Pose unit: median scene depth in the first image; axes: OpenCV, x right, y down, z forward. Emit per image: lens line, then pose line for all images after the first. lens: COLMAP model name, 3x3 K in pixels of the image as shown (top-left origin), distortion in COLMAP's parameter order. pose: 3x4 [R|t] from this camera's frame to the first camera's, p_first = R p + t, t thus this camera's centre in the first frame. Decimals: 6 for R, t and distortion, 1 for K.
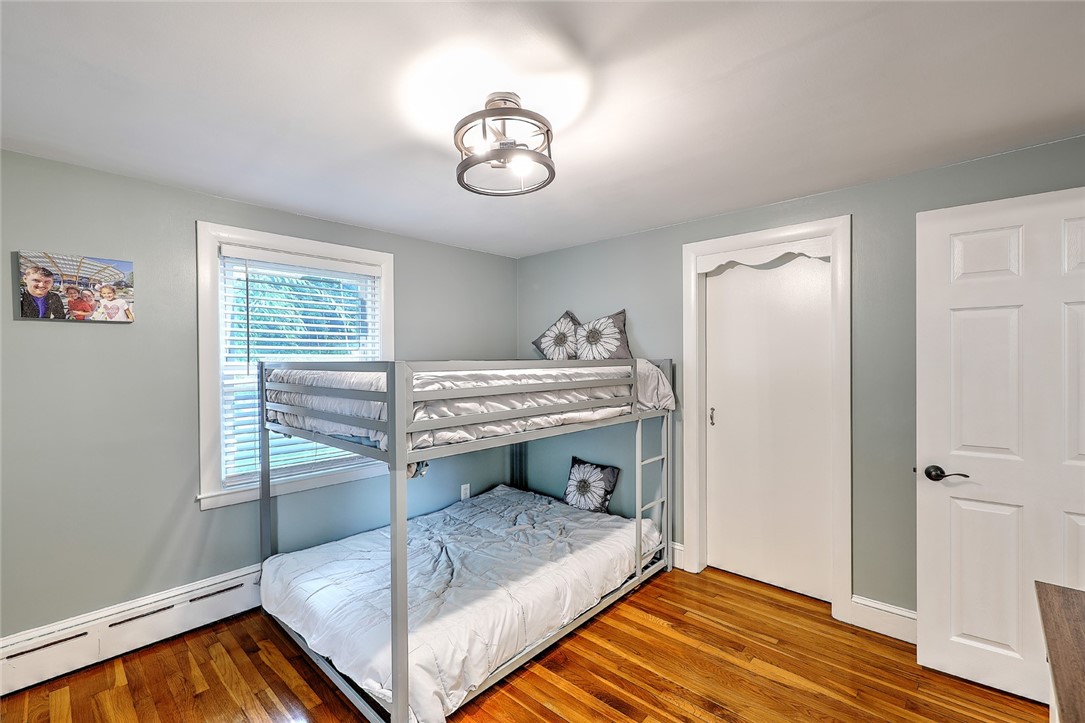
lens RADIAL K [[479.5, 0, 540.5], [0, 479.5, 362.4], [0, 0, 1]] dist [-0.000068, -0.001311]
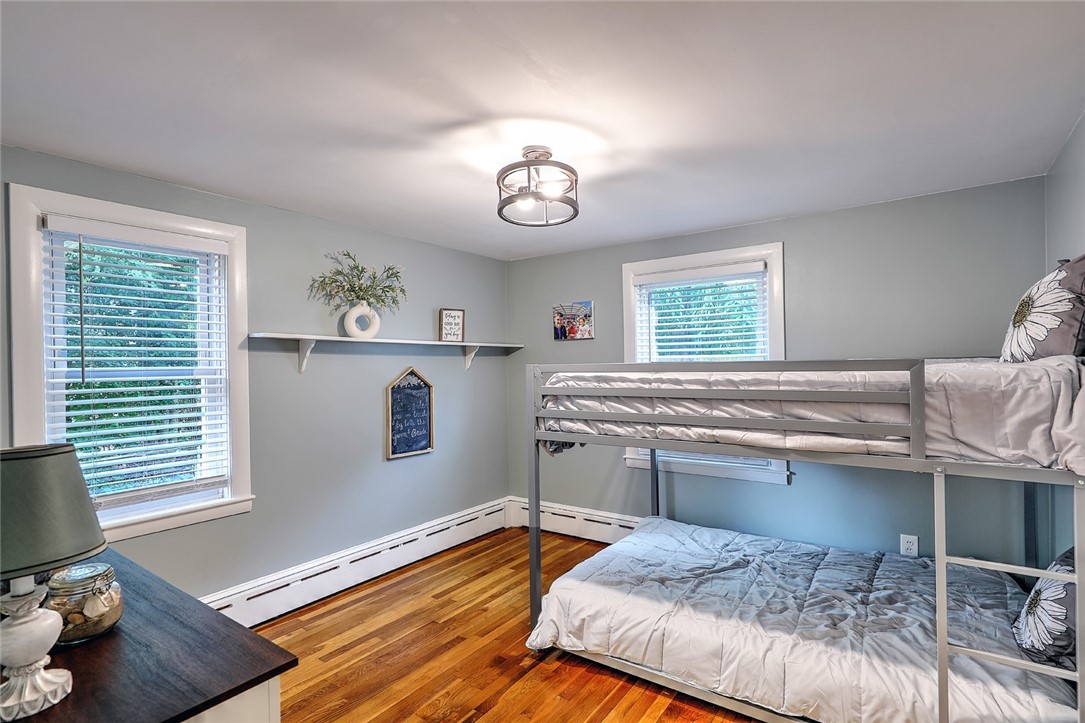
lens RADIAL K [[538.3, 0, 539.8], [0, 538.3, 361.0], [0, 0, 1]] dist [0.001505, 0.000611]
pose [[0.107378, 0.000938, -0.994218, 0.997142], [0.009042, 0.999957, 0.001920, -0.012487], [0.994177, -0.009196, 0.107365, 0.666308]]
